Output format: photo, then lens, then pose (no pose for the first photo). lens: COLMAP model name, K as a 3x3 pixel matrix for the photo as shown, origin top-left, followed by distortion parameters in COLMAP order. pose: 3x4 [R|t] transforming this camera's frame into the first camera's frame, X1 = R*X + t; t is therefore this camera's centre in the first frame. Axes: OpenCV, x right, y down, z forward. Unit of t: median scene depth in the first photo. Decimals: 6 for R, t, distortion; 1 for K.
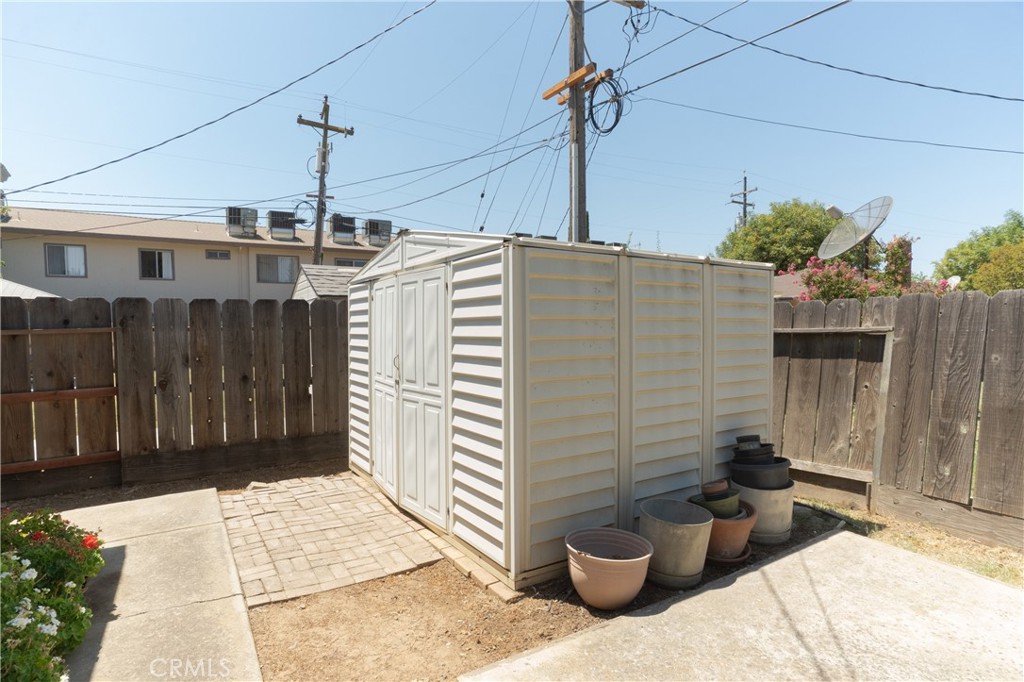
lens RADIAL K [[542.1, 0, 516.6], [0, 542.1, 344.7], [0, 0, 1]] dist [-0.027484, 0.001680]
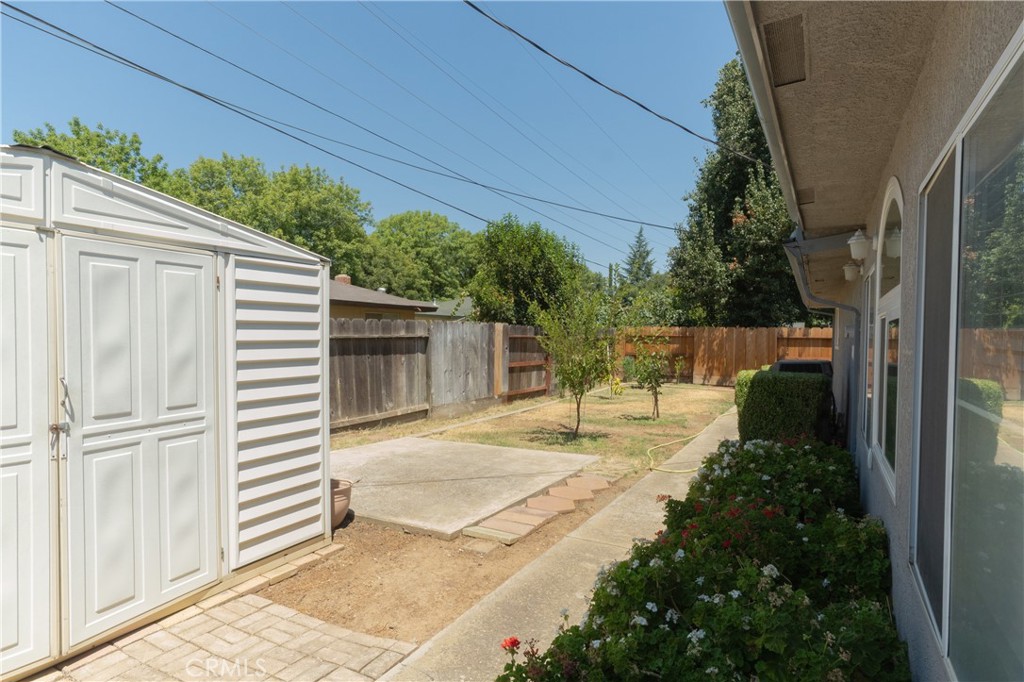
lens RADIAL K [[542.1, 0, 516.6], [0, 542.1, 344.7], [0, 0, 1]] dist [-0.027484, 0.001680]
pose [[-0.482766, -0.006934, 0.875722, -1.067156], [0.029185, 0.999286, 0.024001, -0.016710], [-0.875263, 0.037145, -0.482219, 1.000773]]
